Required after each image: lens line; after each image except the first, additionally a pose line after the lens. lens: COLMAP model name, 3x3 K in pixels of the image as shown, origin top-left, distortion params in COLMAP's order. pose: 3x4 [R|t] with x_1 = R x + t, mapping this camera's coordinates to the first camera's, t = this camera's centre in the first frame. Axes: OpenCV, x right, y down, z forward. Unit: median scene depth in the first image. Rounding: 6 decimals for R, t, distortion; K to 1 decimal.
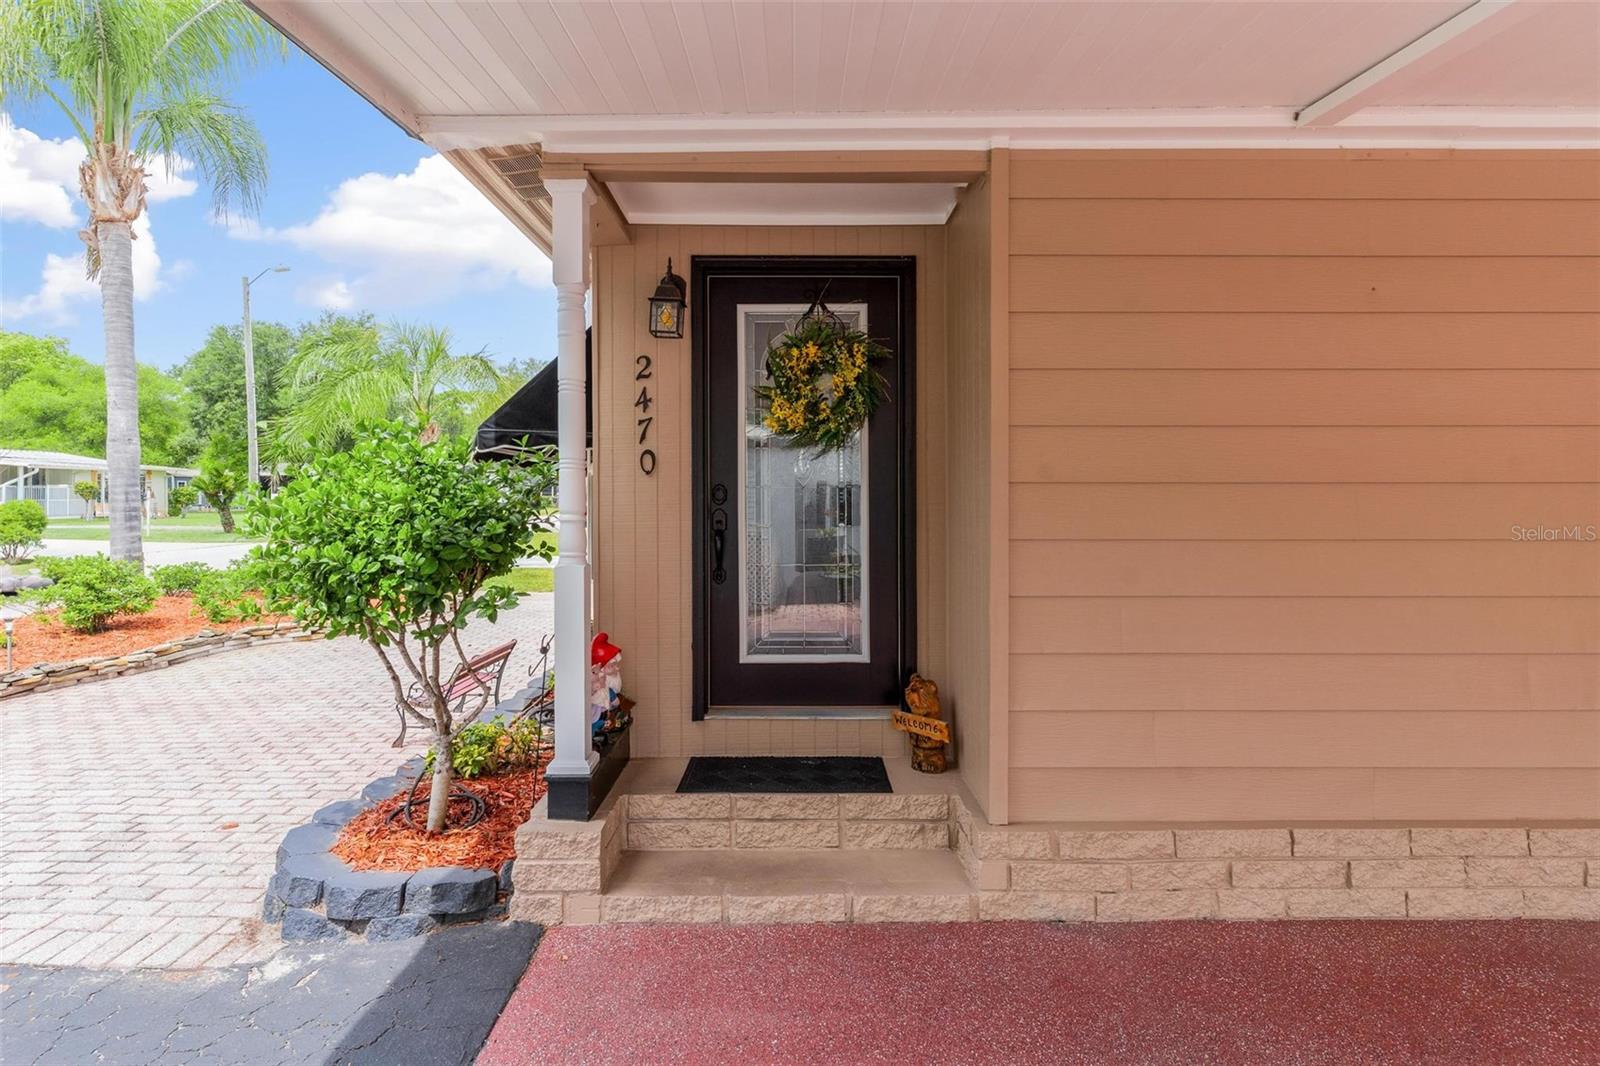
lens RADIAL K [[785.4, 0, 801.6], [0, 785.4, 492.7], [0, 0, 1]] dist [0.003316, -0.000153]
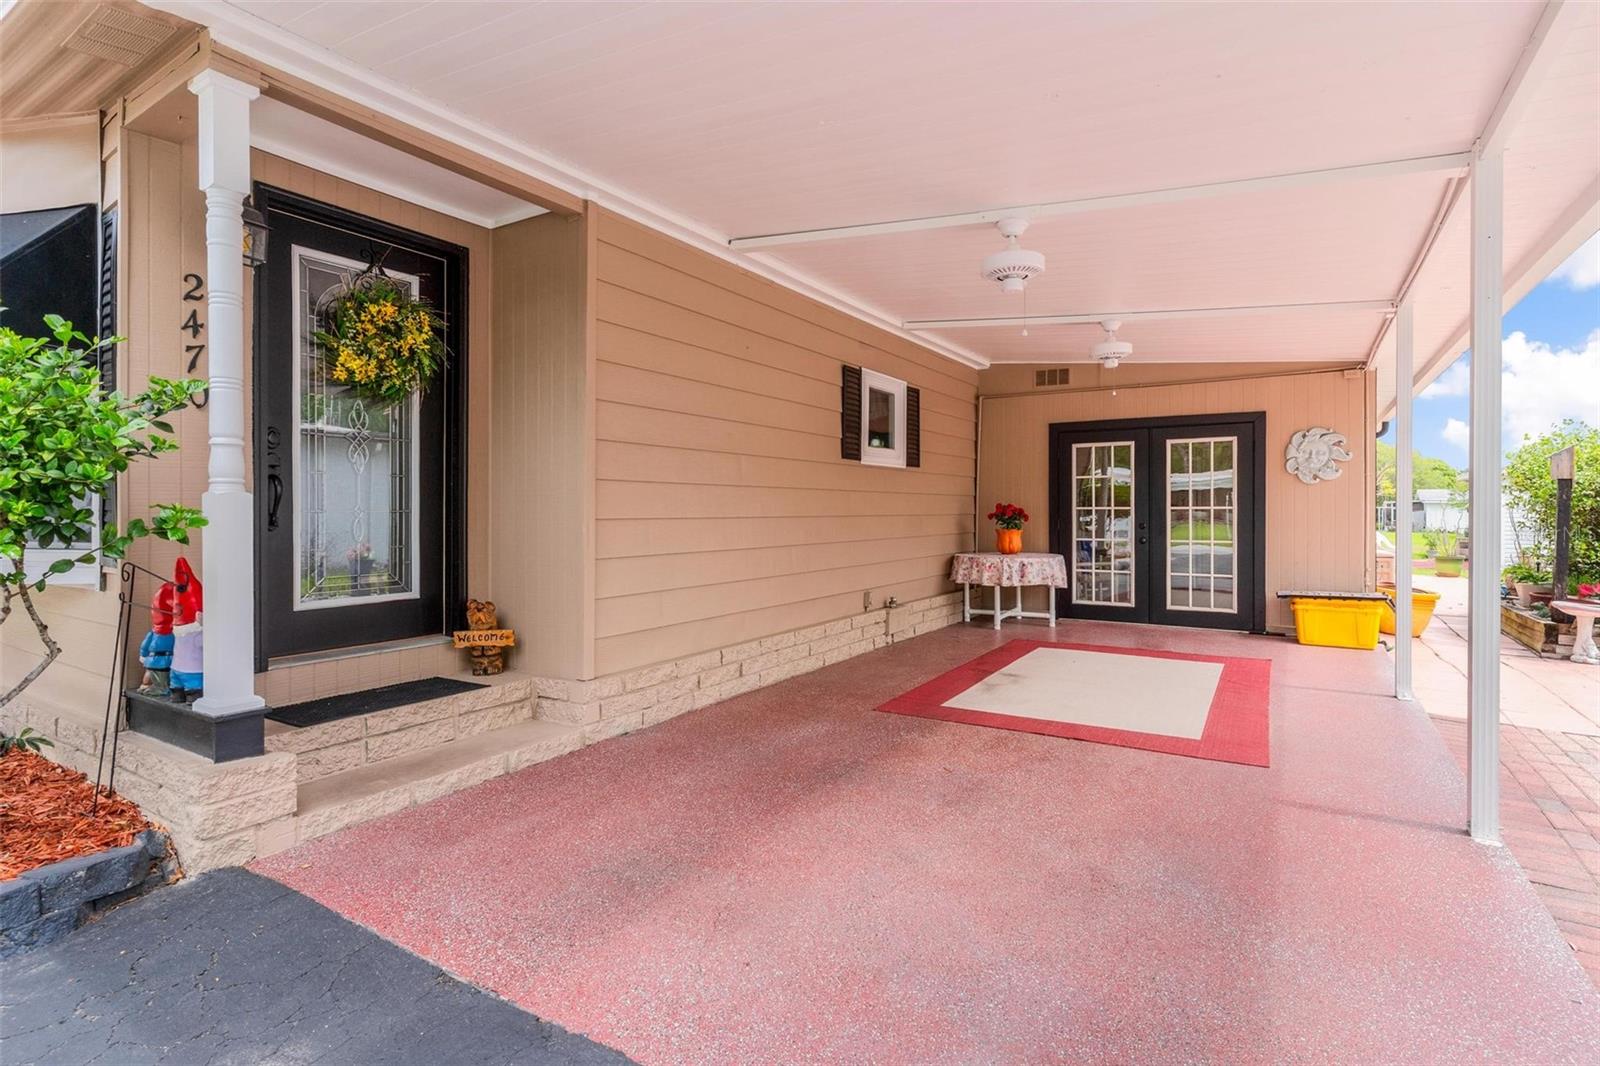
lens RADIAL K [[785.4, 0, 799.5], [0, 785.4, 518.9], [0, 0, 1]] dist [0.003316, -0.000153]
pose [[0.538580, -0.009326, 0.842523, -0.751807], [-0.006988, 0.999855, 0.015534, 0.108579], [-0.842545, -0.014254, 0.538437, -0.082176]]
